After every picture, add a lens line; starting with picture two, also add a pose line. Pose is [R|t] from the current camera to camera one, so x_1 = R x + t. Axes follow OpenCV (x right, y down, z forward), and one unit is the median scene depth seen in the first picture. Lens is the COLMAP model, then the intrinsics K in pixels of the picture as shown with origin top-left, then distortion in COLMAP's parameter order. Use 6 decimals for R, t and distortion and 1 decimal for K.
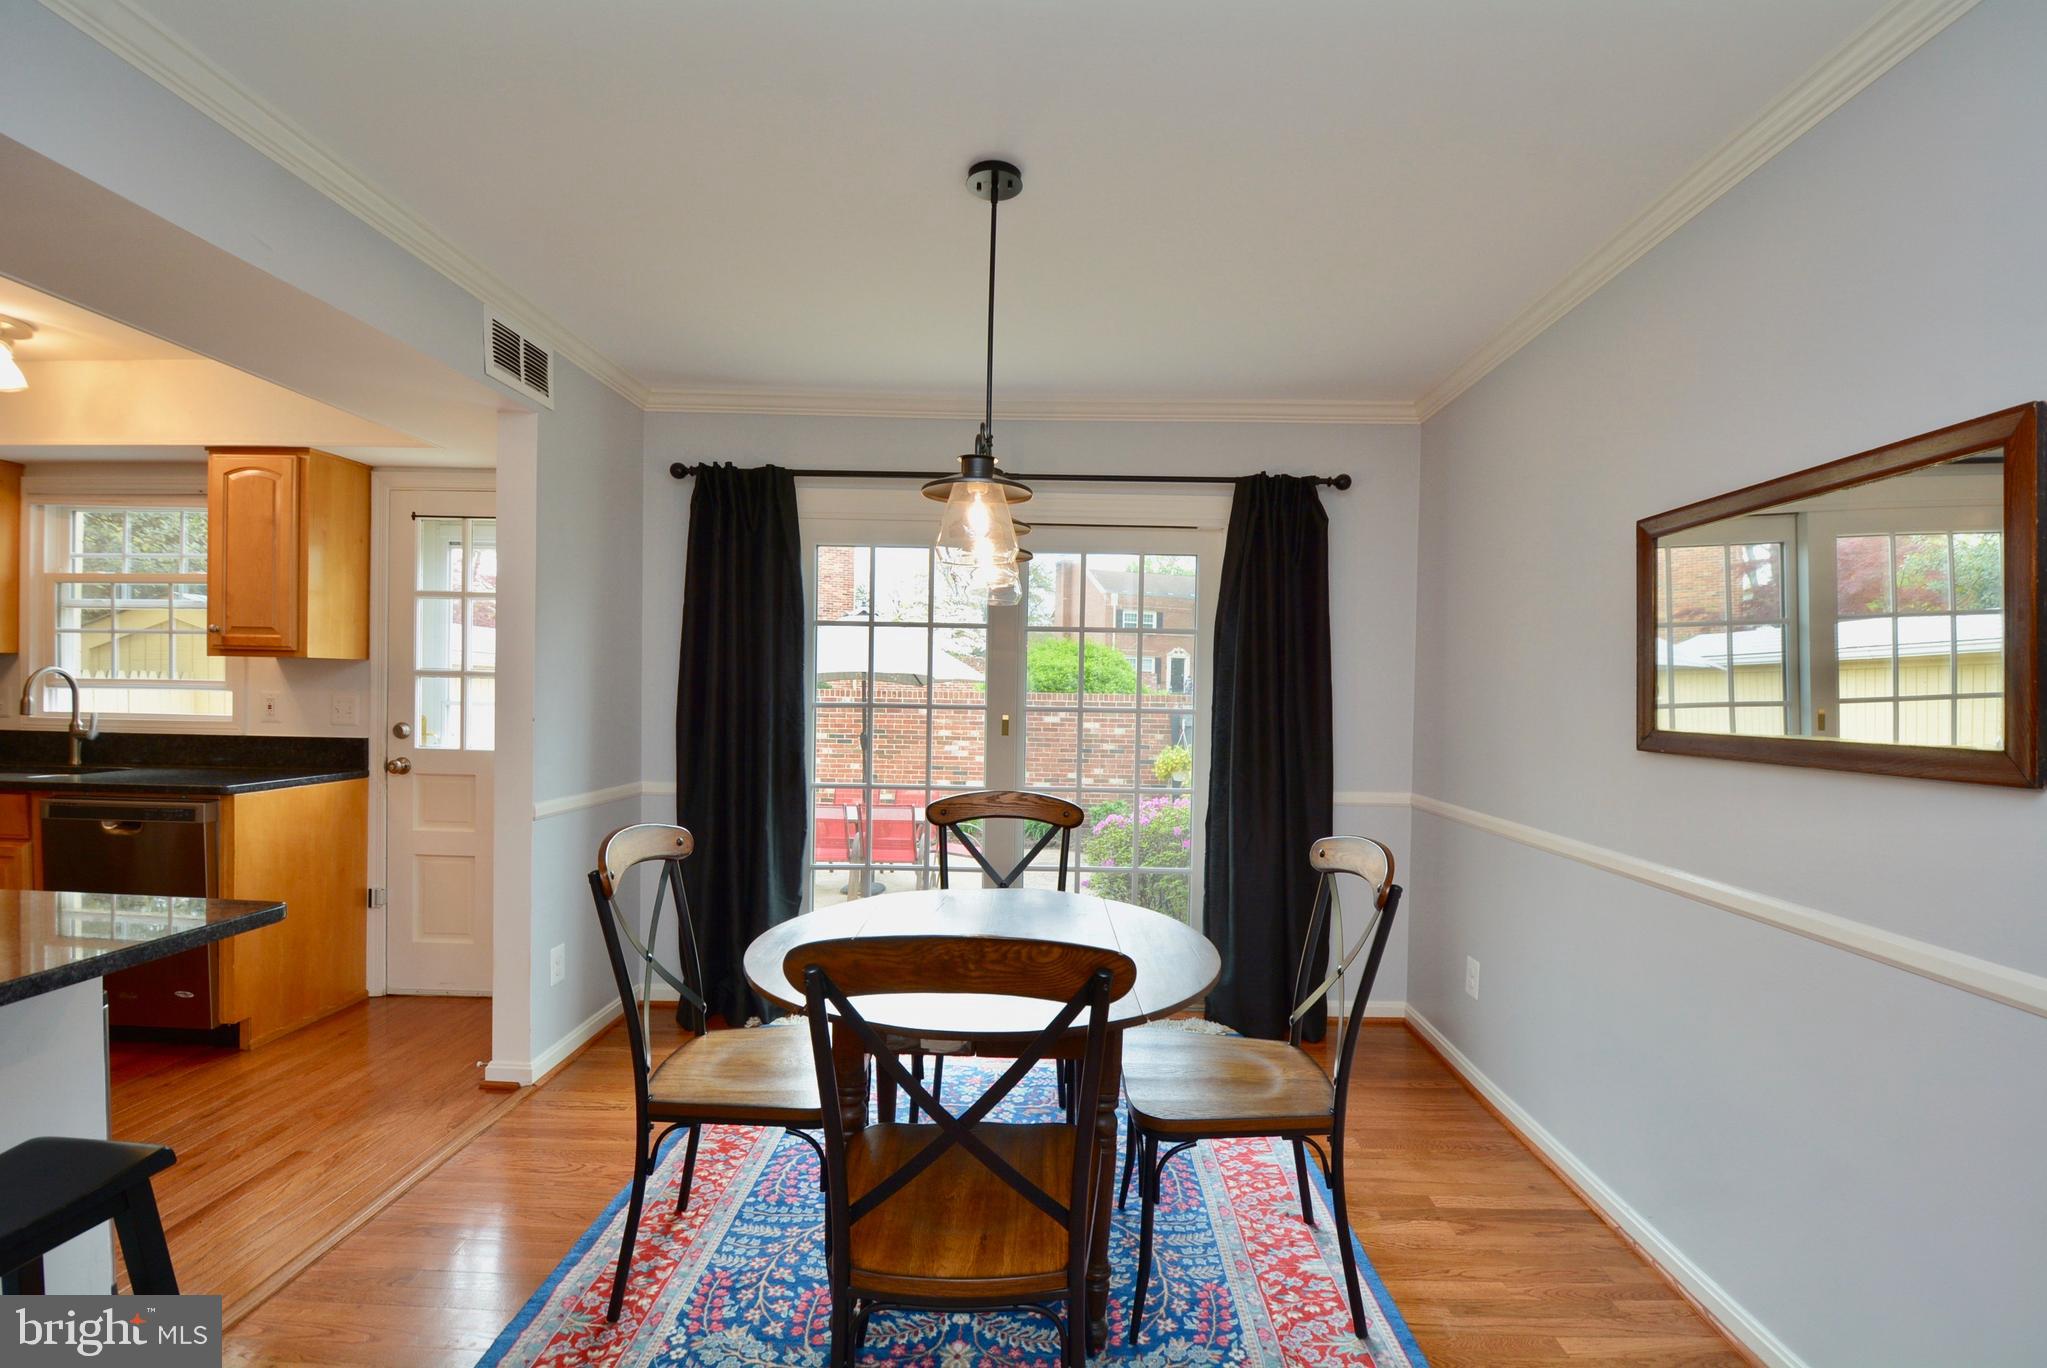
lens RADIAL K [[894.8, 0, 1048.6], [0, 894.8, 708.4], [0, 0, 1]] dist [0.013400, -0.023707]
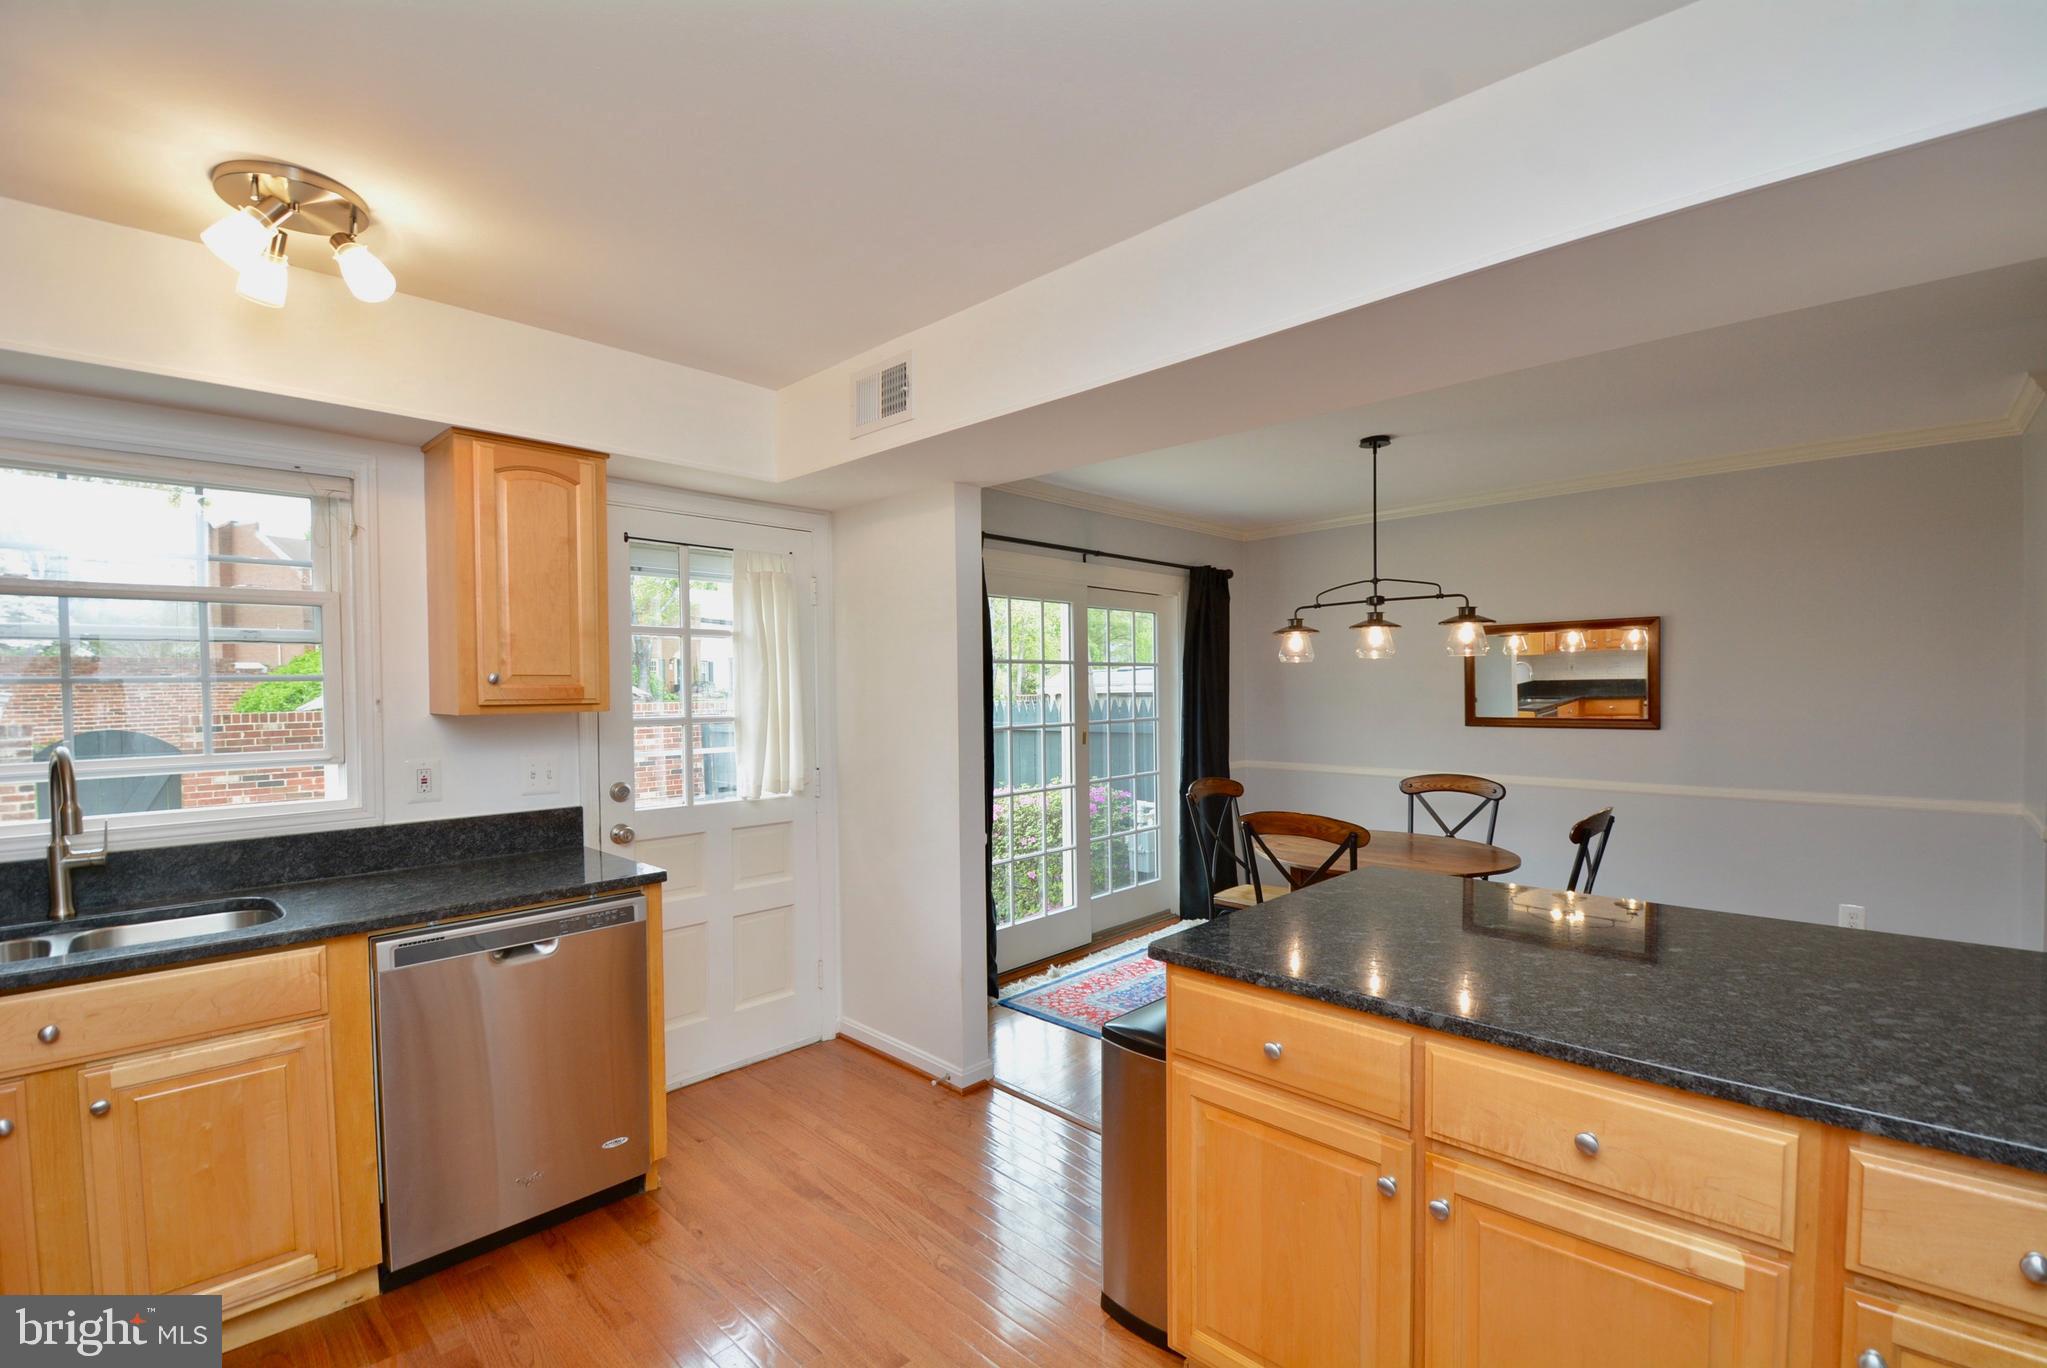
lens RADIAL K [[894.8, 0, 1048.6], [0, 894.8, 708.4], [0, 0, 1]] dist [0.013400, -0.023707]
pose [[0.669410, -0.044627, 0.741551, -1.135548], [0.036650, 0.998962, 0.027033, -0.064168], [-0.741988, 0.009082, 0.670351, 0.147938]]
